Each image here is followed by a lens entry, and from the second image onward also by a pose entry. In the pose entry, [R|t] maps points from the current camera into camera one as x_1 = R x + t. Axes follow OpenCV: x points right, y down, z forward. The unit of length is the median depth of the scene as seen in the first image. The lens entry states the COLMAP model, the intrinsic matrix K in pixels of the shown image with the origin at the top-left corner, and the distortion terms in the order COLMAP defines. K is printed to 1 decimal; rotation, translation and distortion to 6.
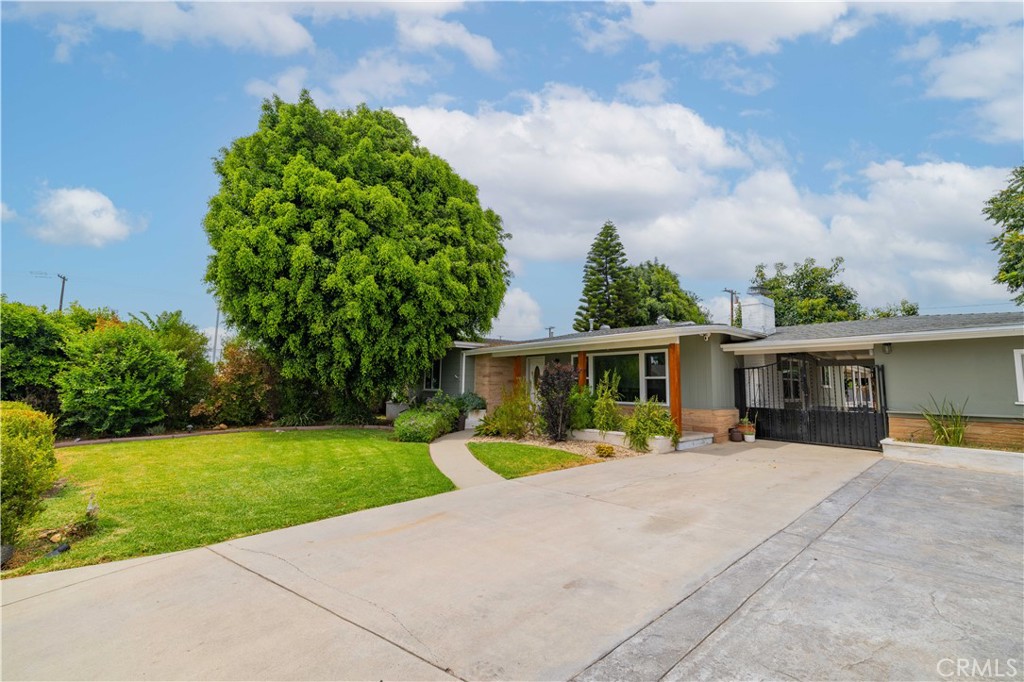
lens RADIAL K [[430.8, 0, 509.7], [0, 430.8, 340.6], [0, 0, 1]] dist [-0.001062, -0.000147]
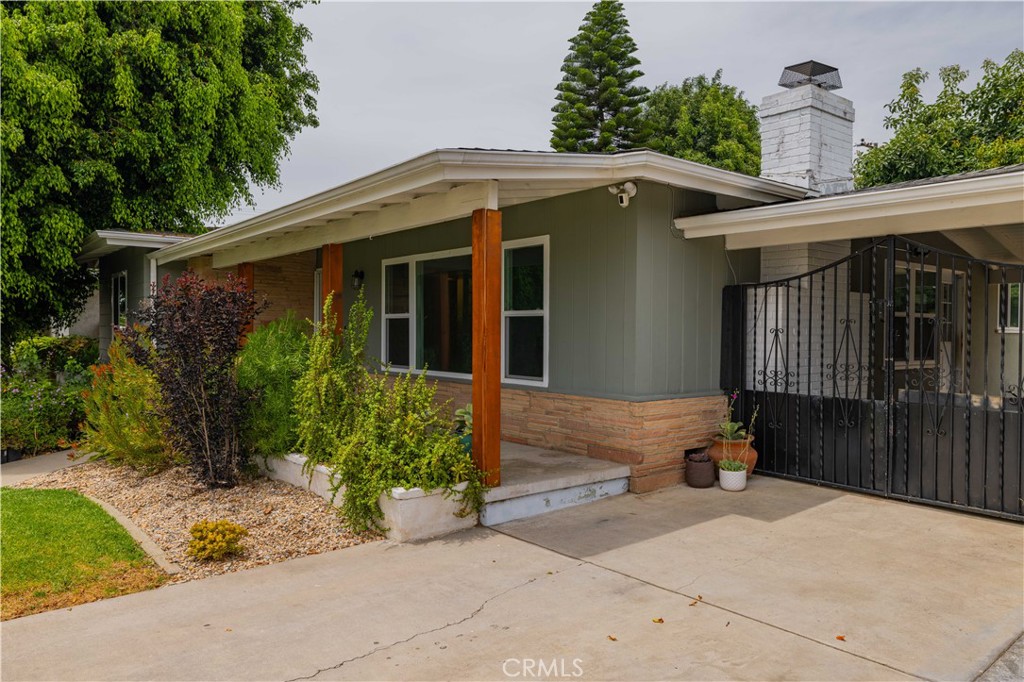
lens RADIAL K [[725.8, 0, 507.8], [0, 725.8, 337.9], [0, 0, 1]] dist [-0.004592, -0.004778]
pose [[0.999648, -0.007956, -0.025297, 0.348230], [0.010907, 0.992861, 0.118778, 0.032550], [0.024172, -0.119012, 0.992599, 0.367941]]
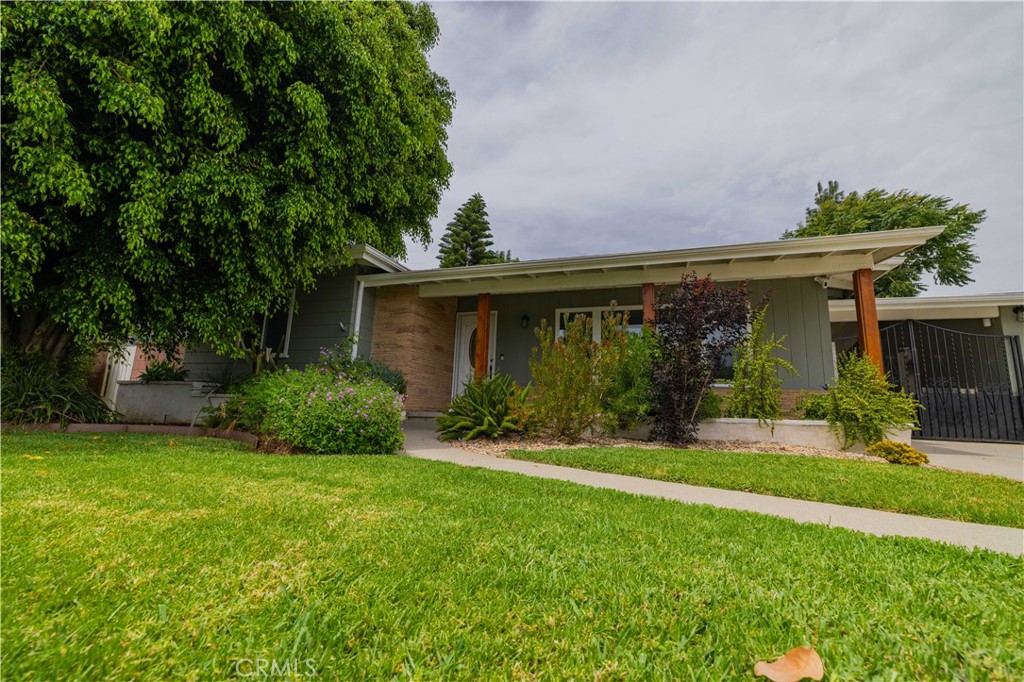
lens RADIAL K [[430.8, 0, 510.0], [0, 430.8, 335.8], [0, 0, 1]] dist [-0.001062, -0.000147]
pose [[0.851780, 0.110714, 0.512068, -0.280171], [-0.079538, 0.993414, -0.082481, 0.159953], [-0.517827, 0.029527, 0.854975, 0.646240]]
